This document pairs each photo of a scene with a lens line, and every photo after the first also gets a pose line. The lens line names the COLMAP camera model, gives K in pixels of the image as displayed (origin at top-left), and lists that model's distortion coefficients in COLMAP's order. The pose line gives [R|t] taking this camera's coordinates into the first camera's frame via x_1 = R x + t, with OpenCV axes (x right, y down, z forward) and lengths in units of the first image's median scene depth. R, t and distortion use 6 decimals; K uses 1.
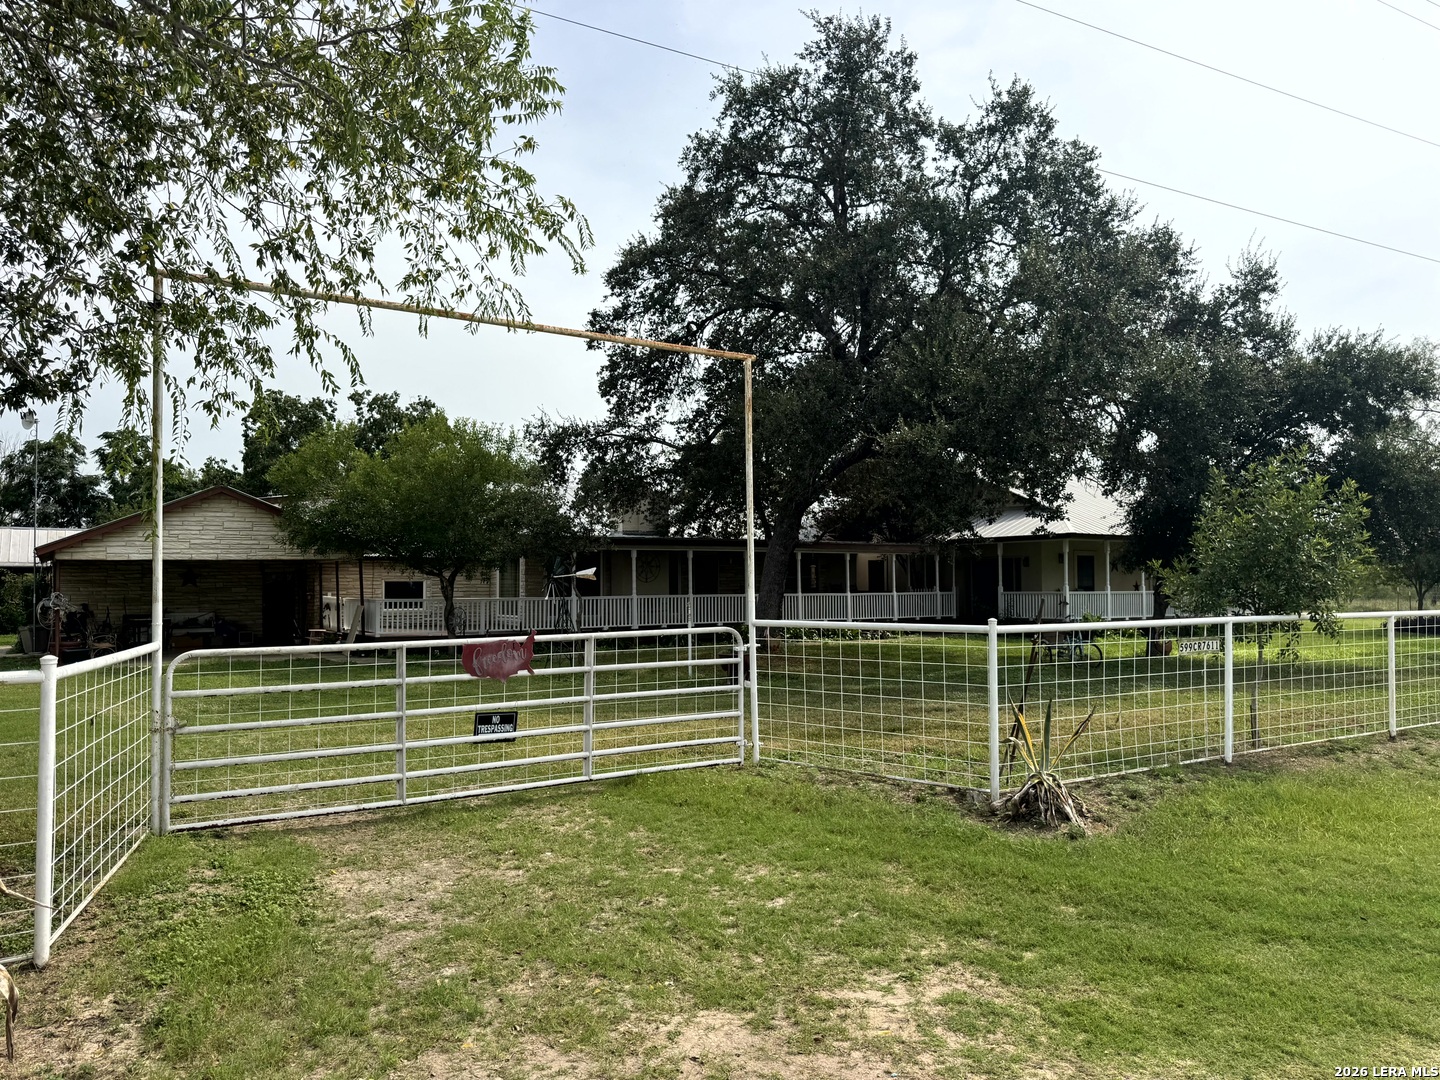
lens RADIAL K [[1013.8, 0, 720.0], [0, 1013.8, 540.0], [0, 0, 1]] dist [0.097406, -0.138156]
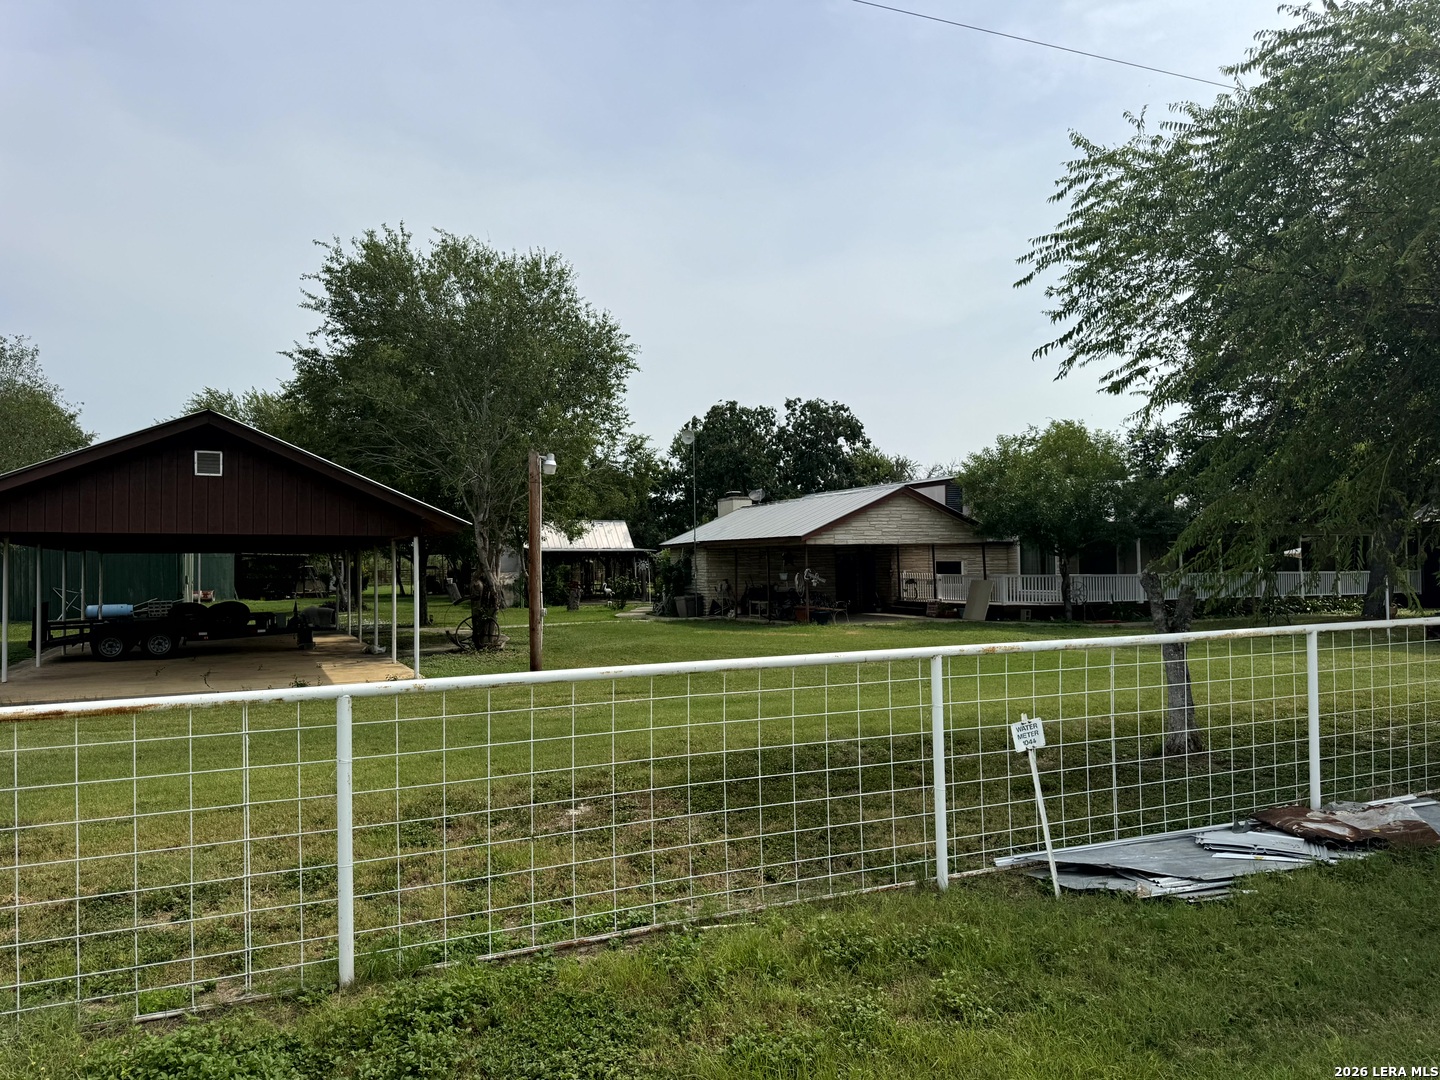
lens RADIAL K [[1013.8, 0, 720.0], [0, 1013.8, 540.0], [0, 0, 1]] dist [0.097406, -0.138156]
pose [[0.993570, -0.006785, -0.113015, -0.462527], [0.008533, 0.999851, 0.014991, -0.005336], [0.112897, -0.015859, 0.993480, -0.226606]]
